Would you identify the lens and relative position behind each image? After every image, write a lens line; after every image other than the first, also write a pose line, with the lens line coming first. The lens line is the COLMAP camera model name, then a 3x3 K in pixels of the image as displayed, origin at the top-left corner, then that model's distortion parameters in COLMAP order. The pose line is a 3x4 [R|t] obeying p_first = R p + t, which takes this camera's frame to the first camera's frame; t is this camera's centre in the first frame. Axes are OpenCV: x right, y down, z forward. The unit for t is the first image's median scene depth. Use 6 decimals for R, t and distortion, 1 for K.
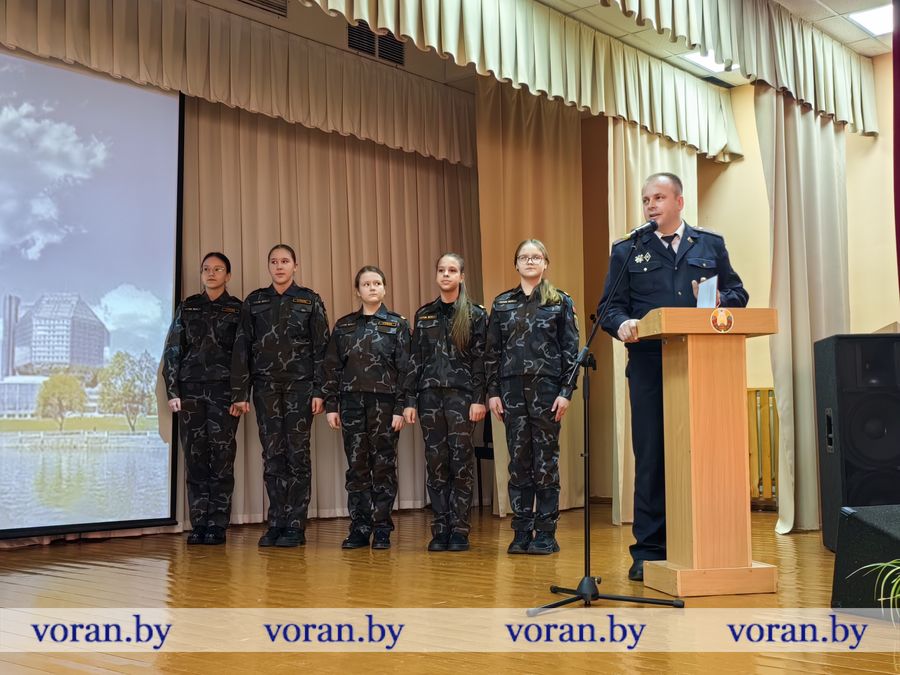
lens RADIAL K [[1060.1, 0, 446.2], [0, 1060.1, 346.4], [0, 0, 1]] dist [0.010401, 0.000000]
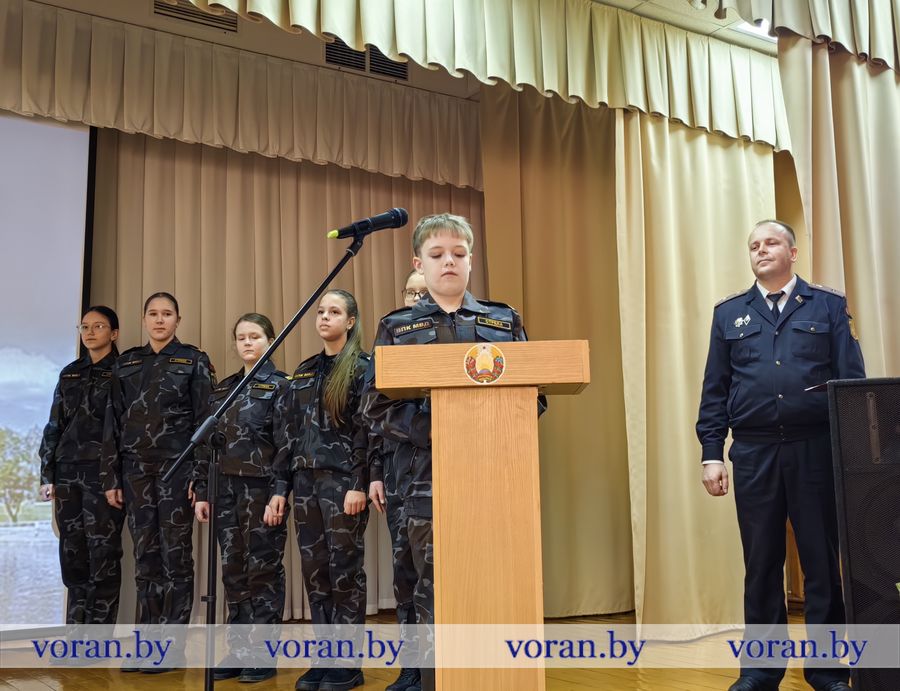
lens RADIAL K [[1031.3, 0, 453.1], [0, 1031.3, 354.8], [0, 0, 1]] dist [0.010151, 0.000000]
pose [[0.967758, -0.037968, -0.249004, 0.261228], [0.025143, 0.998198, -0.054483, 0.000843], [0.250624, 0.046466, 0.966969, 0.298805]]
